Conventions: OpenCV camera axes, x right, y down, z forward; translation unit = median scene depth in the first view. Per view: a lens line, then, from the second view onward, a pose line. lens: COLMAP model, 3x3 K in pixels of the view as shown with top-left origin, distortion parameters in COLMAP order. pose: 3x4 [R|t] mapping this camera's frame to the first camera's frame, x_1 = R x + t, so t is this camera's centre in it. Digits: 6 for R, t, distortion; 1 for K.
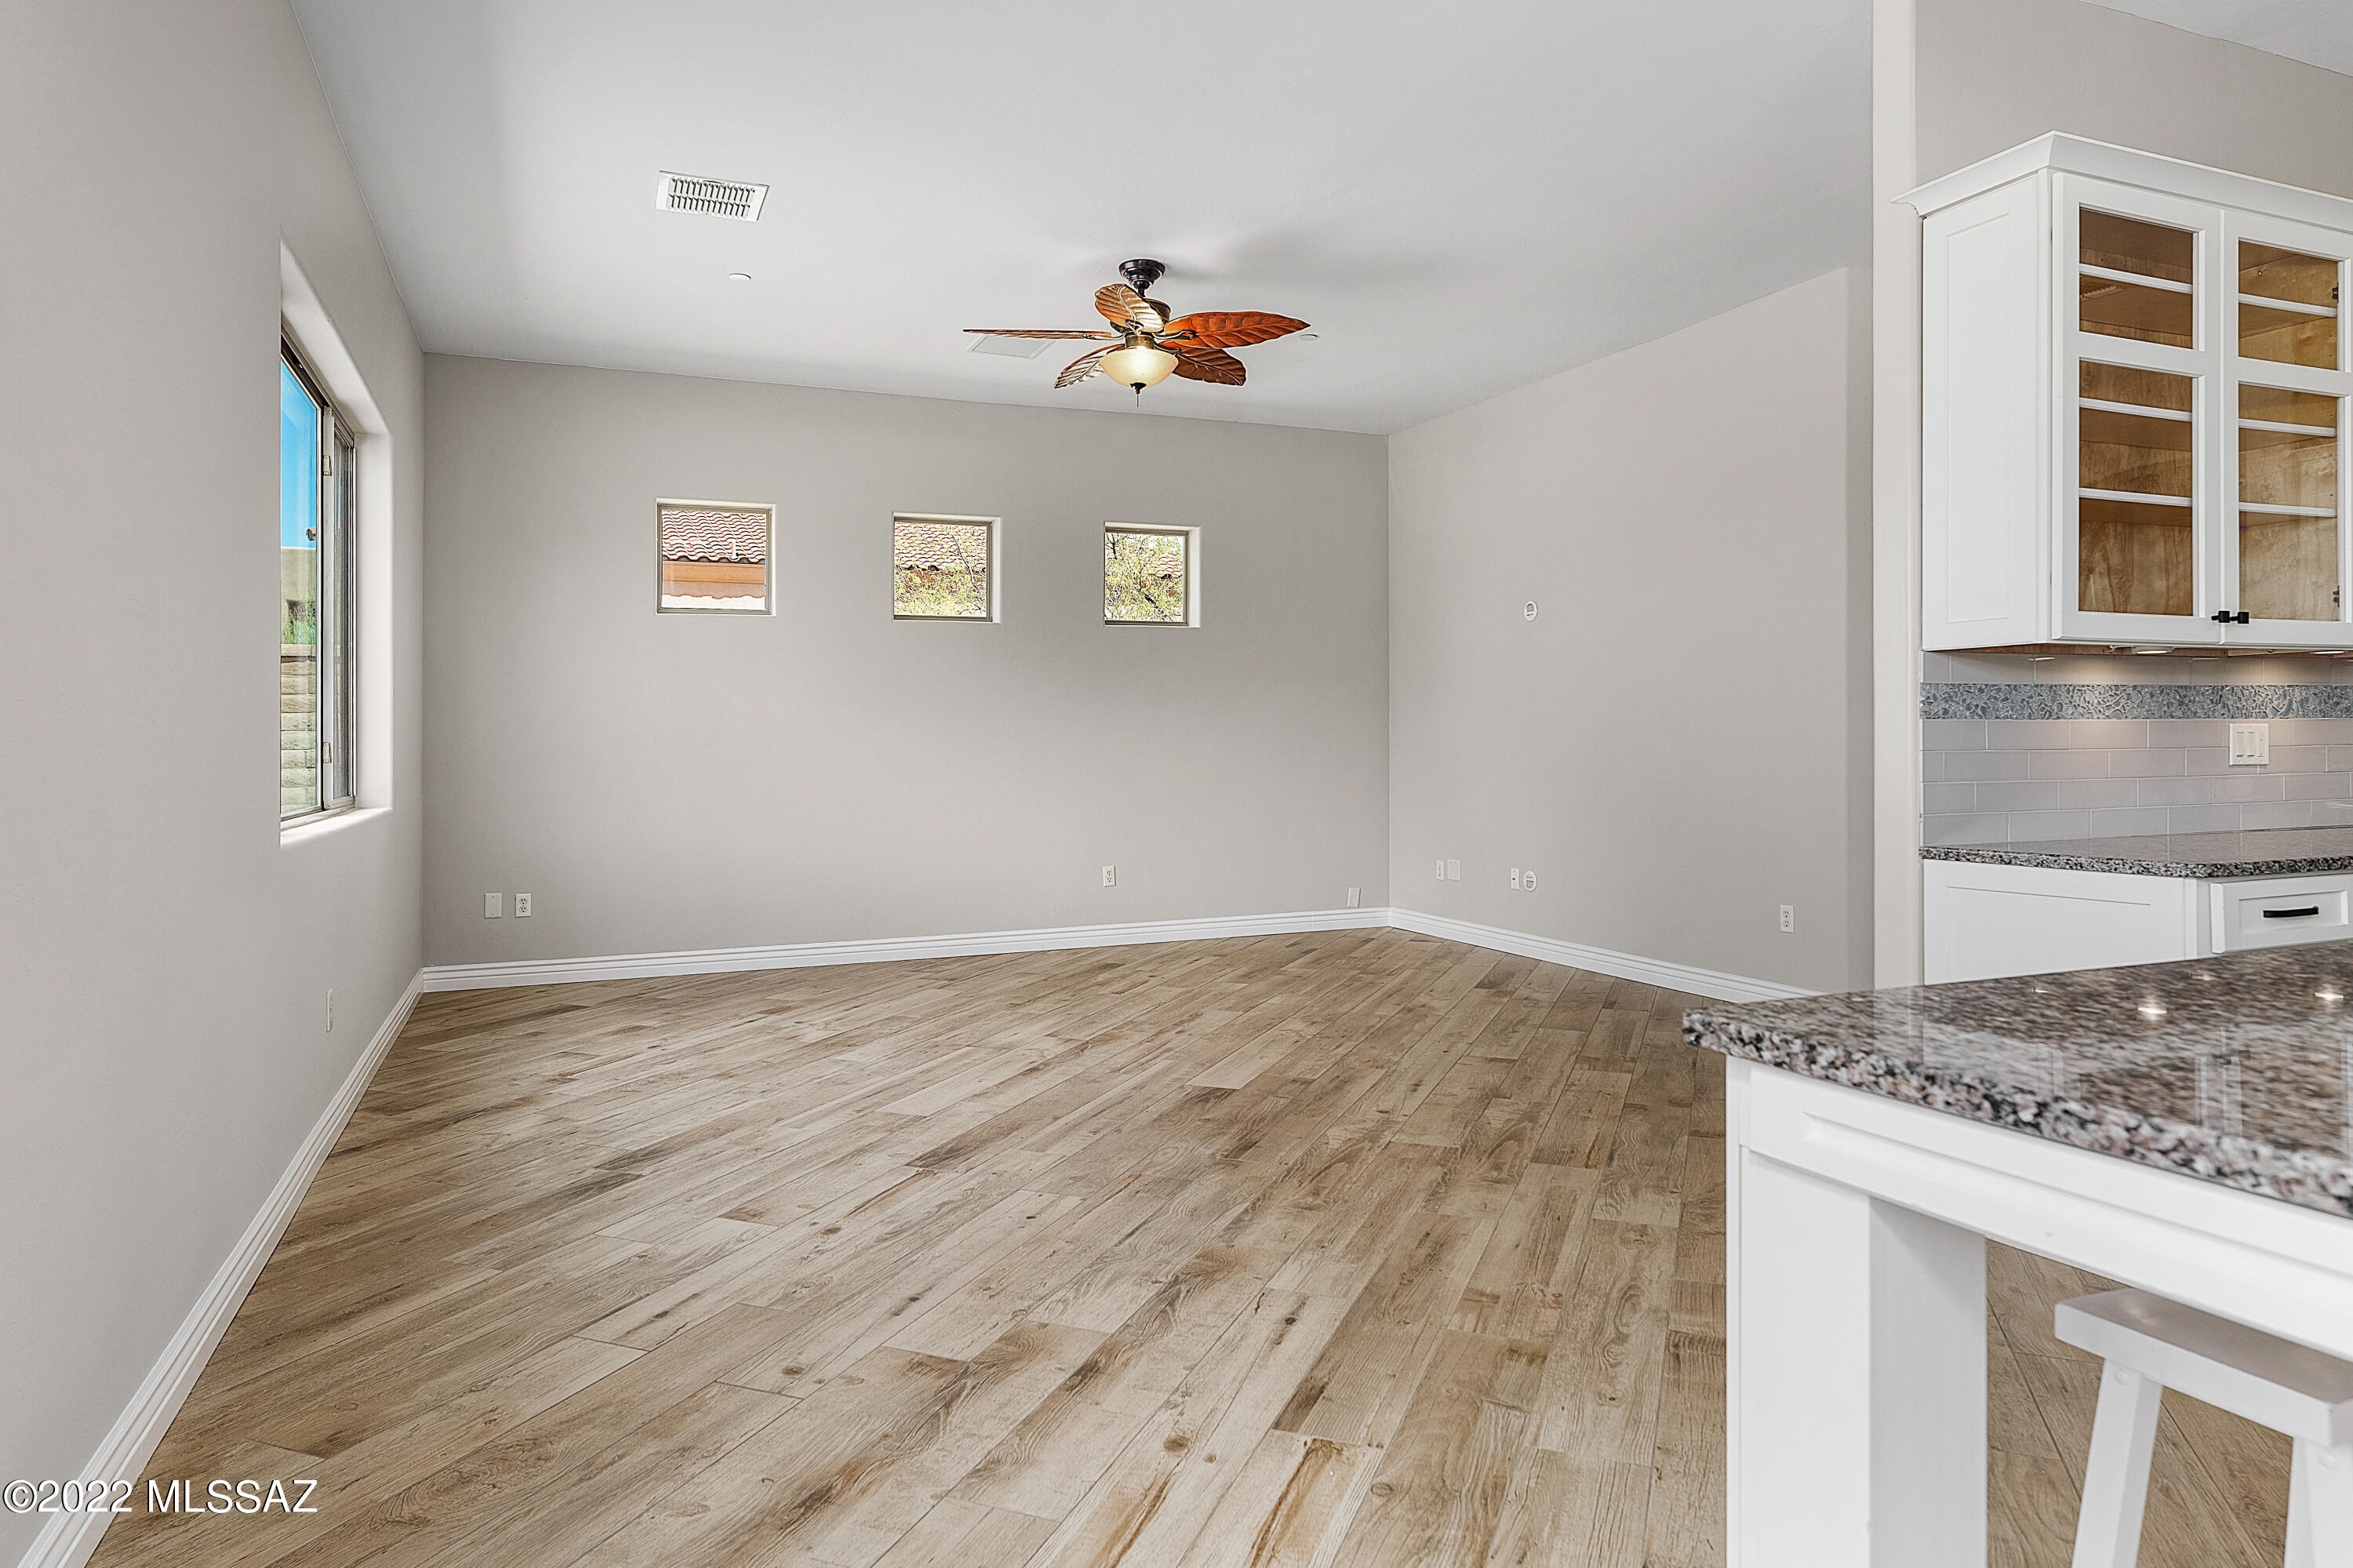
lens RADIAL K [[1420.5, 0, 1178.4], [0, 1420.5, 768.5], [0, 0, 1]] dist [0.001559, 0.000688]
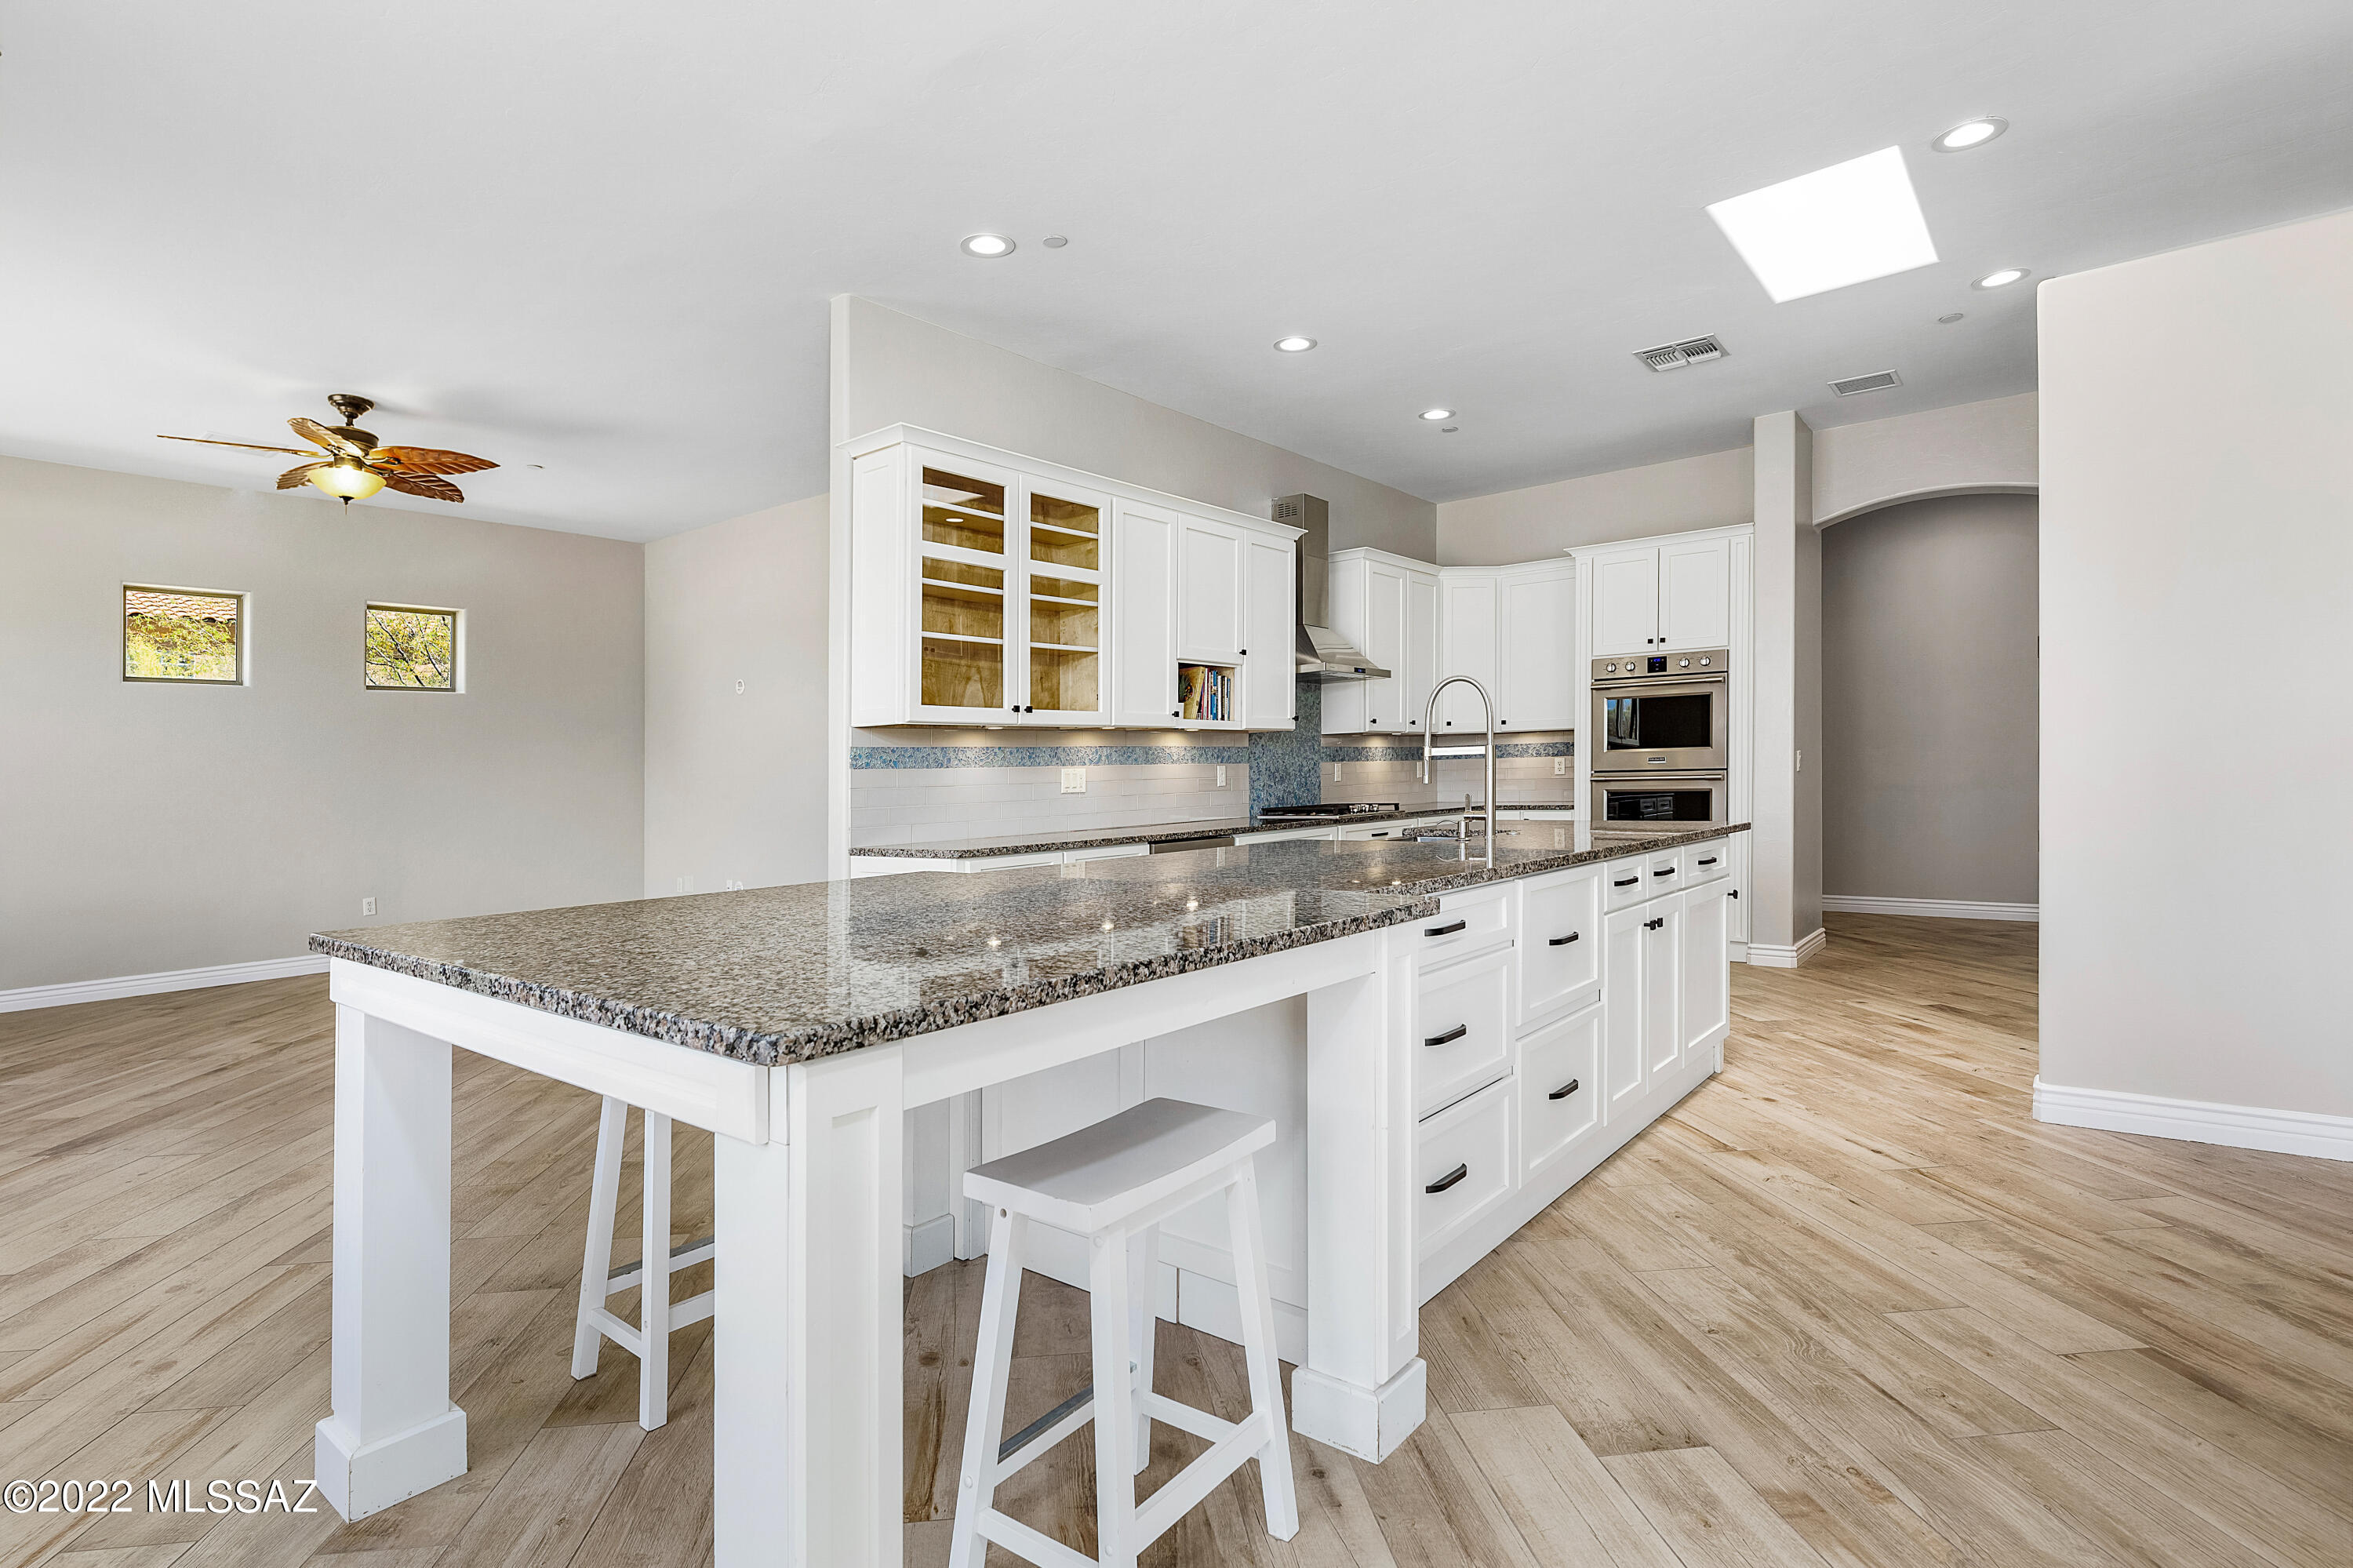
lens RADIAL K [[1165.4, 0, 1175.4], [0, 1165.4, 777.7], [0, 0, 1]] dist [0.001415, 0.001475]
pose [[0.891109, -0.015007, 0.453541, 0.238295], [0.024831, 0.999568, -0.015714, 0.004657], [-0.453109, 0.025265, 0.891097, -0.330561]]
